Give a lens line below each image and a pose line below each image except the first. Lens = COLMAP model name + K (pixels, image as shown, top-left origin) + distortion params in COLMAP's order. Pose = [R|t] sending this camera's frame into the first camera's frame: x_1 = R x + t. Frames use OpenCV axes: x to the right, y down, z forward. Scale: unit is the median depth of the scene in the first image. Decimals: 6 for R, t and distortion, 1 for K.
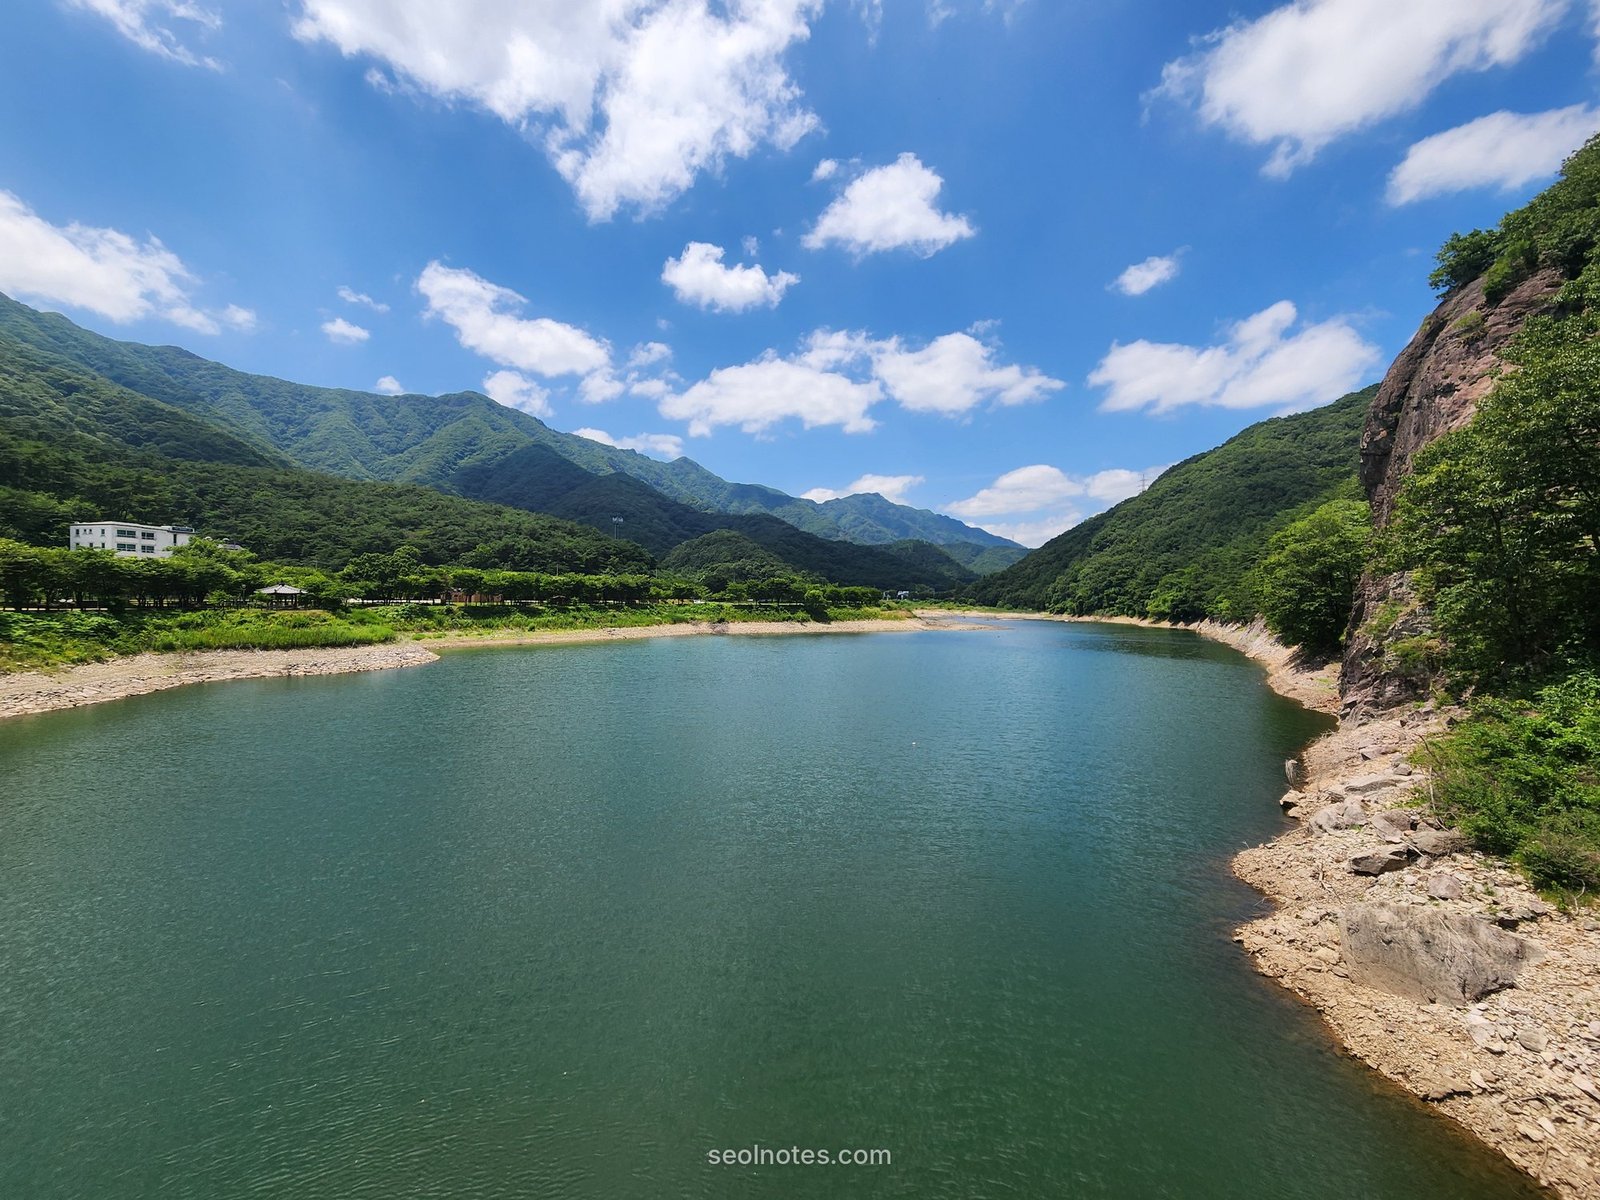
lens RADIAL K [[645.7, 0, 799.9], [0, 645.7, 603.5], [0, 0, 1]] dist [0.009645, 0.000062]
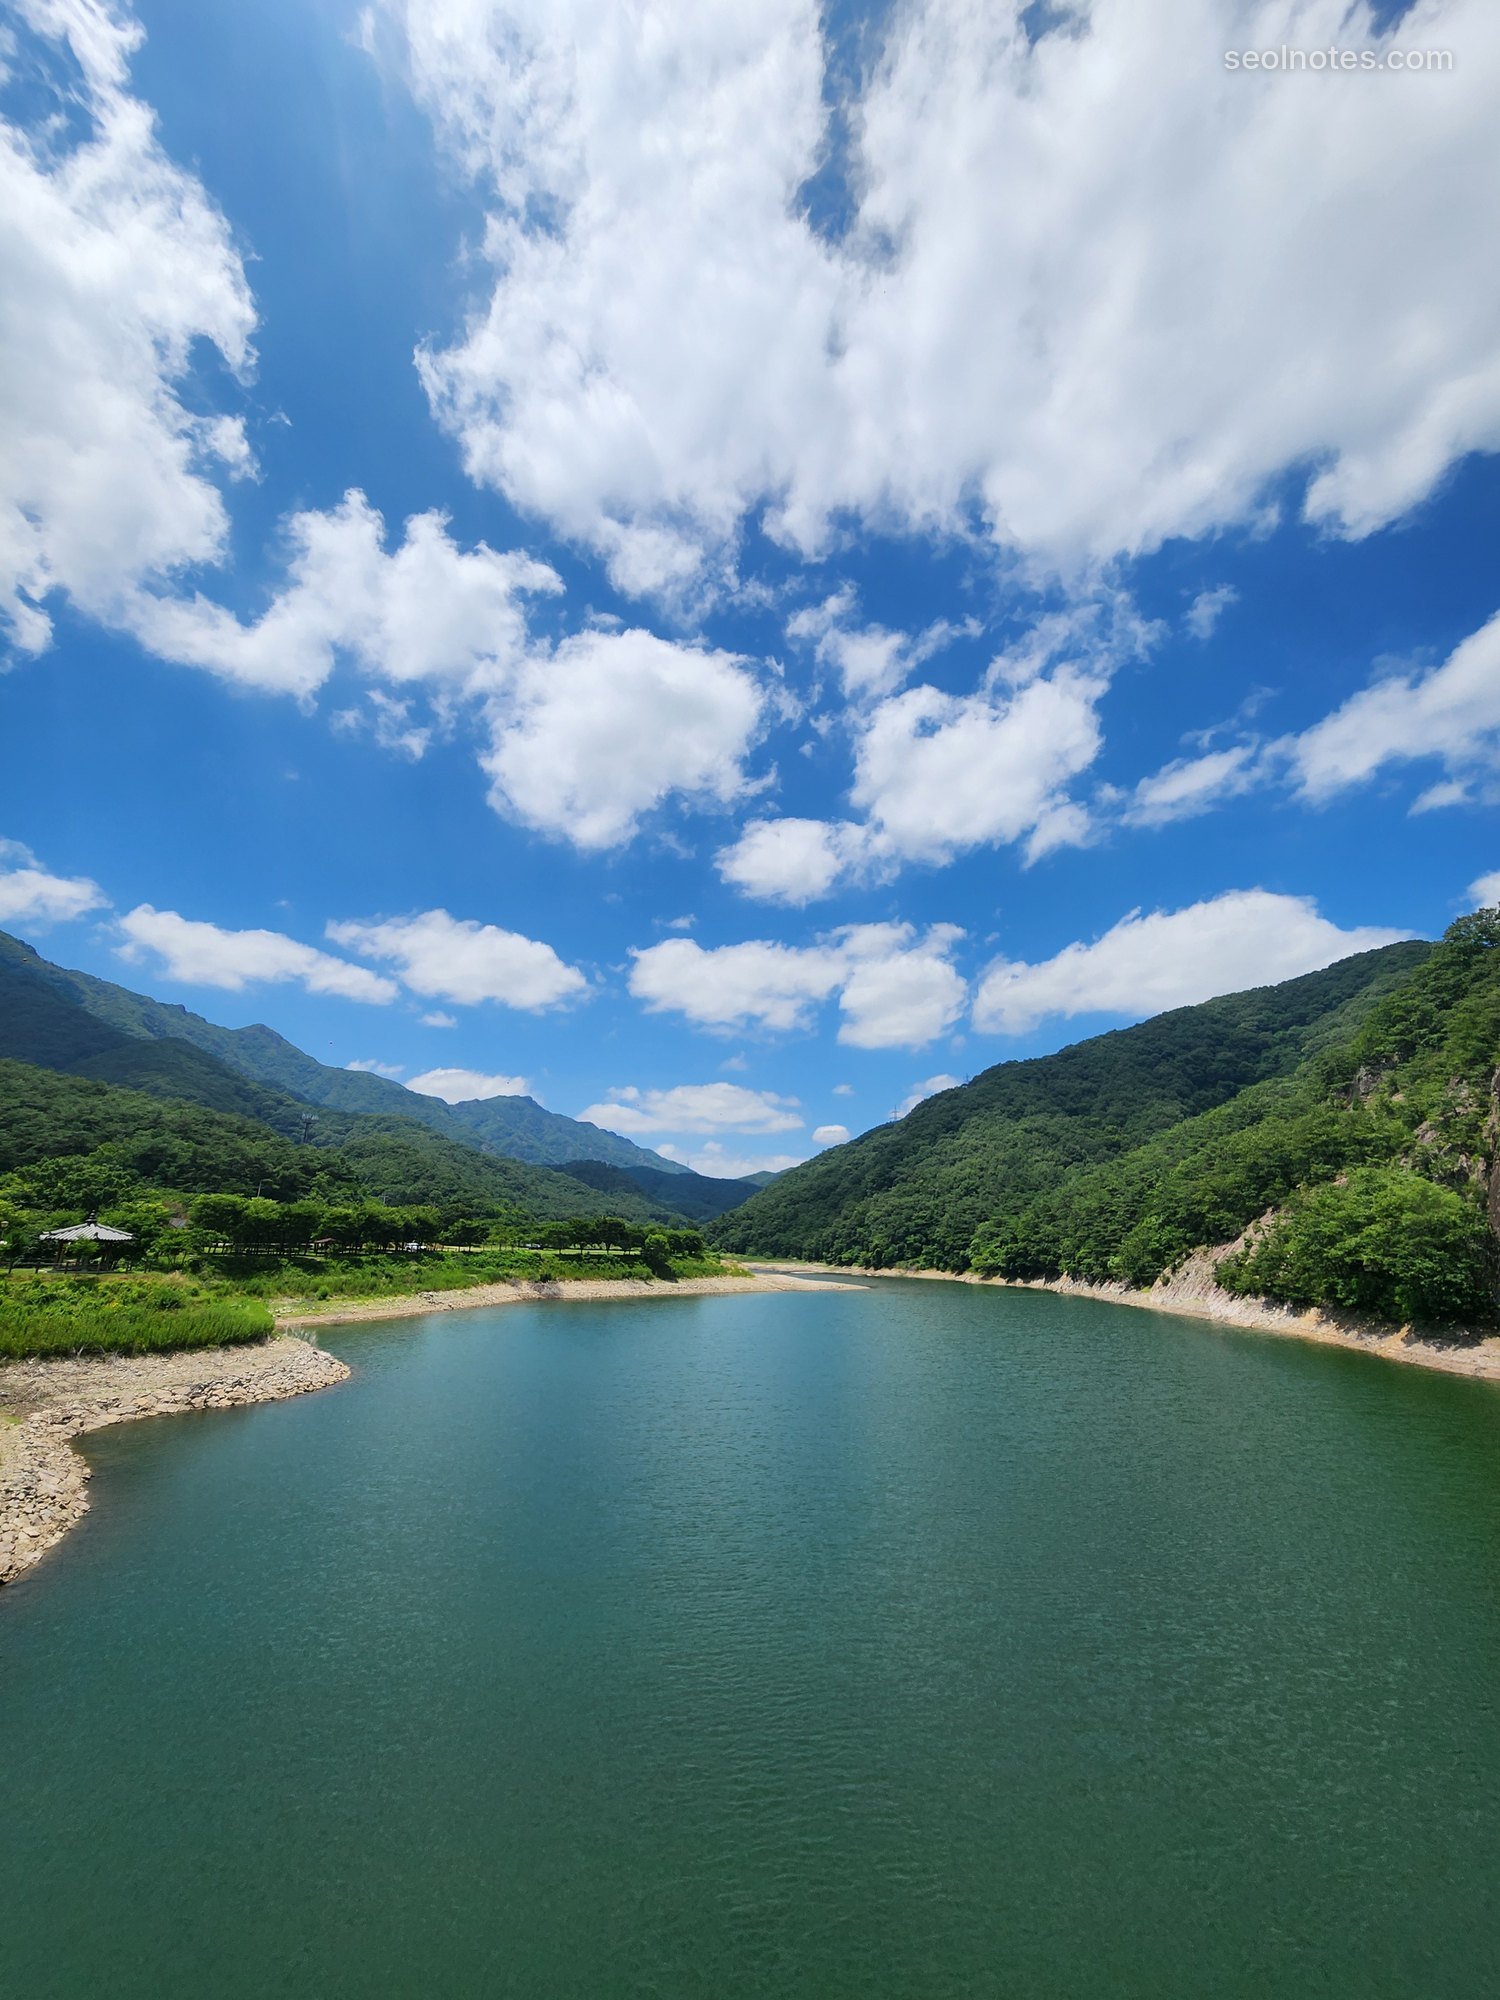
lens RADIAL K [[807.1, 0, 747.9], [0, 807.1, 1000.9], [0, 0, 1]] dist [0.009645, 0.000062]
pose [[0.923311, 0.125745, 0.362883, -0.234722], [-0.015442, 0.956272, -0.292072, -0.006797], [-0.383742, 0.264070, 0.884878, 0.057561]]
